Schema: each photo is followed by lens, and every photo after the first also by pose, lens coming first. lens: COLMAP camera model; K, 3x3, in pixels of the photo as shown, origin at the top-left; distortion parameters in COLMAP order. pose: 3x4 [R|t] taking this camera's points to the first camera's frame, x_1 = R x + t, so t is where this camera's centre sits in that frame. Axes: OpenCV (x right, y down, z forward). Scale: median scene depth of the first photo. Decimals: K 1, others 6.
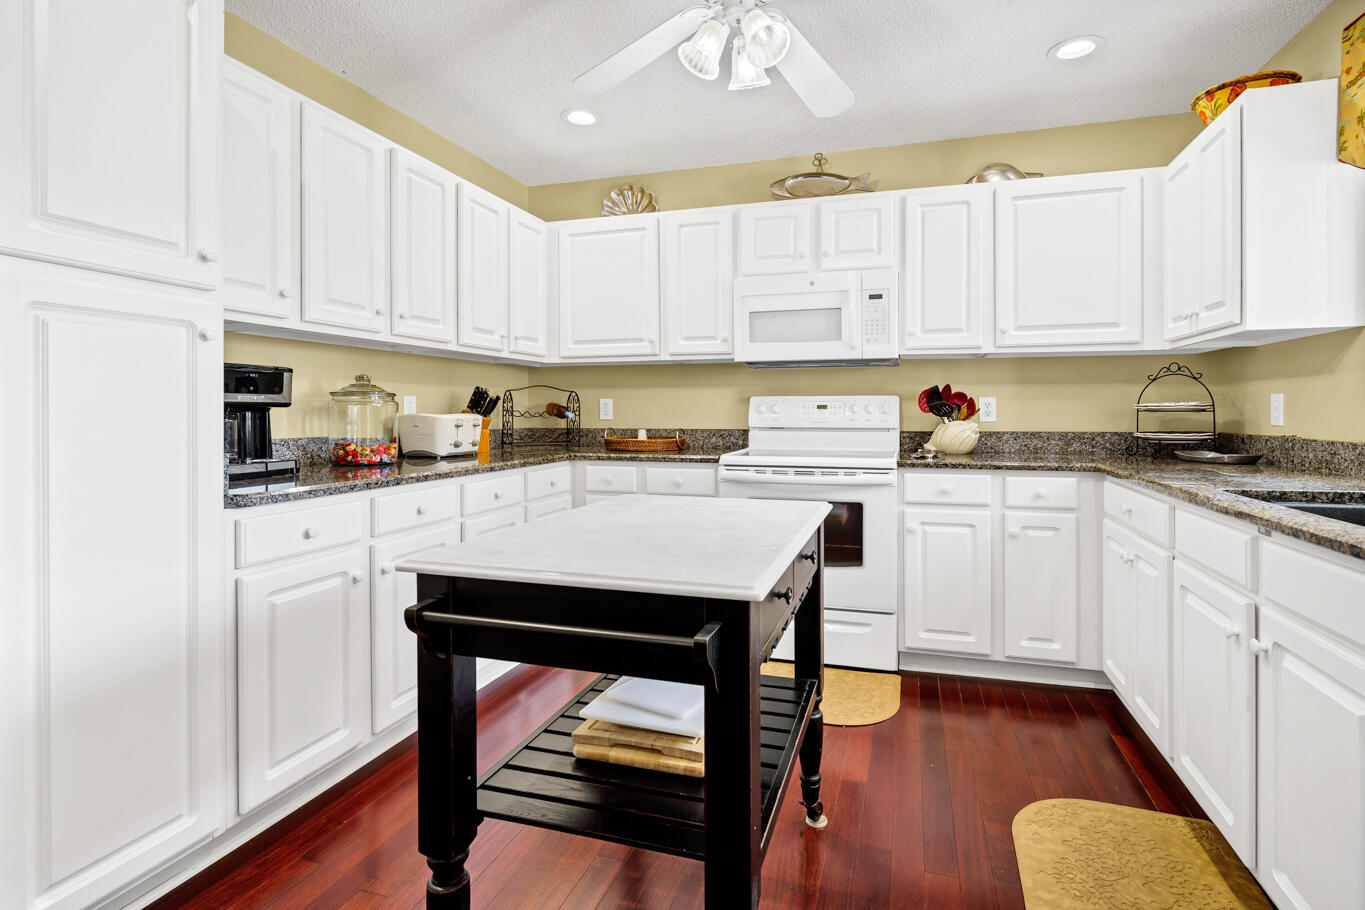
lens RADIAL K [[645.0, 0, 691.8], [0, 645.0, 415.3], [0, 0, 1]] dist [-0.000451, 0.000656]
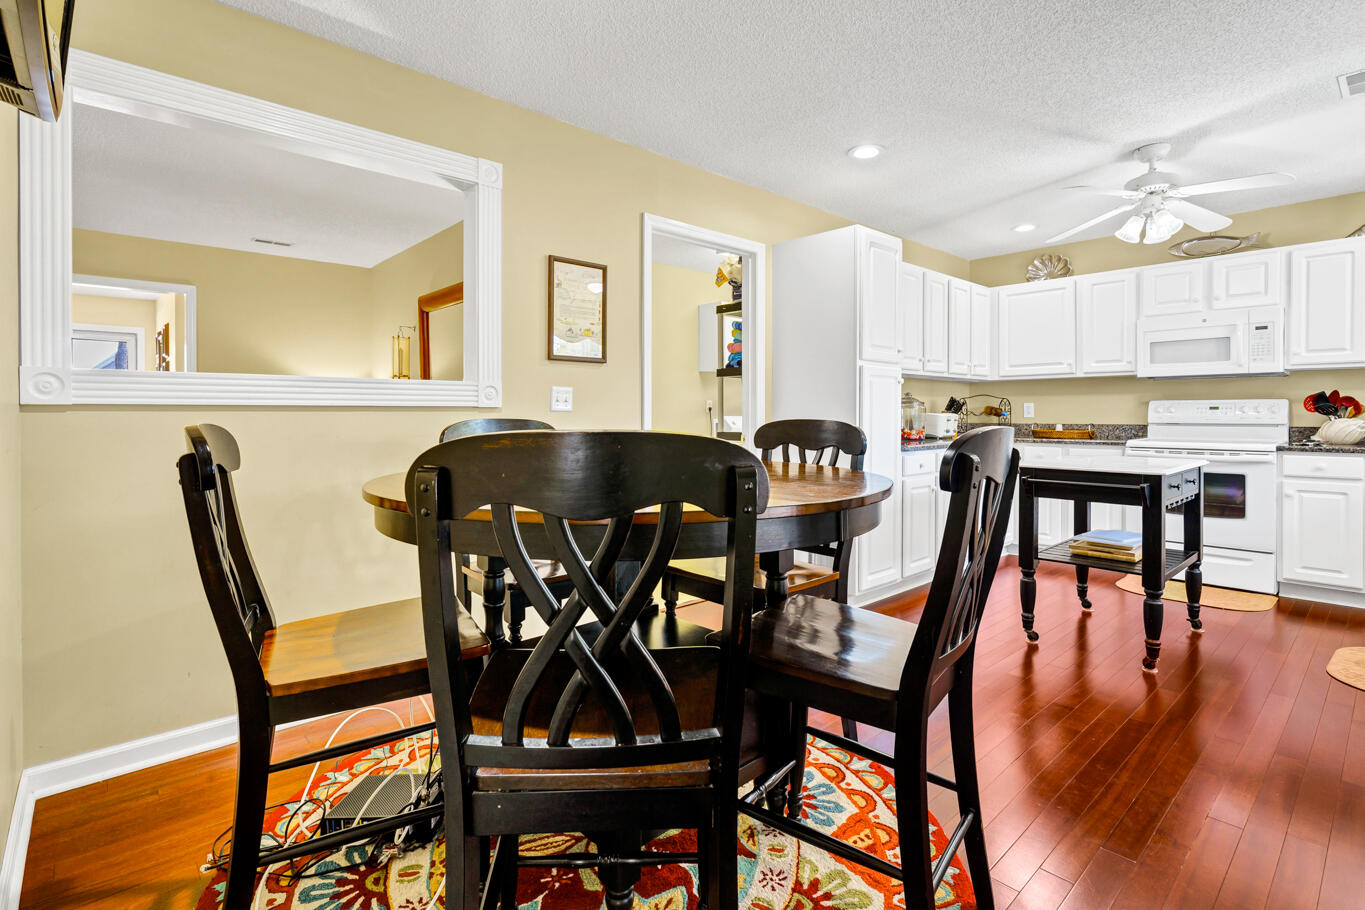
lens RADIAL K [[645.0, 0, 704.8], [0, 645.0, 422.4], [0, 0, 1]] dist [-0.000451, 0.000656]
pose [[0.880005, 0.006032, -0.474926, -0.101312], [-0.001767, 0.999954, 0.009427, 0.006474], [0.474961, -0.007457, 0.879975, -0.746824]]
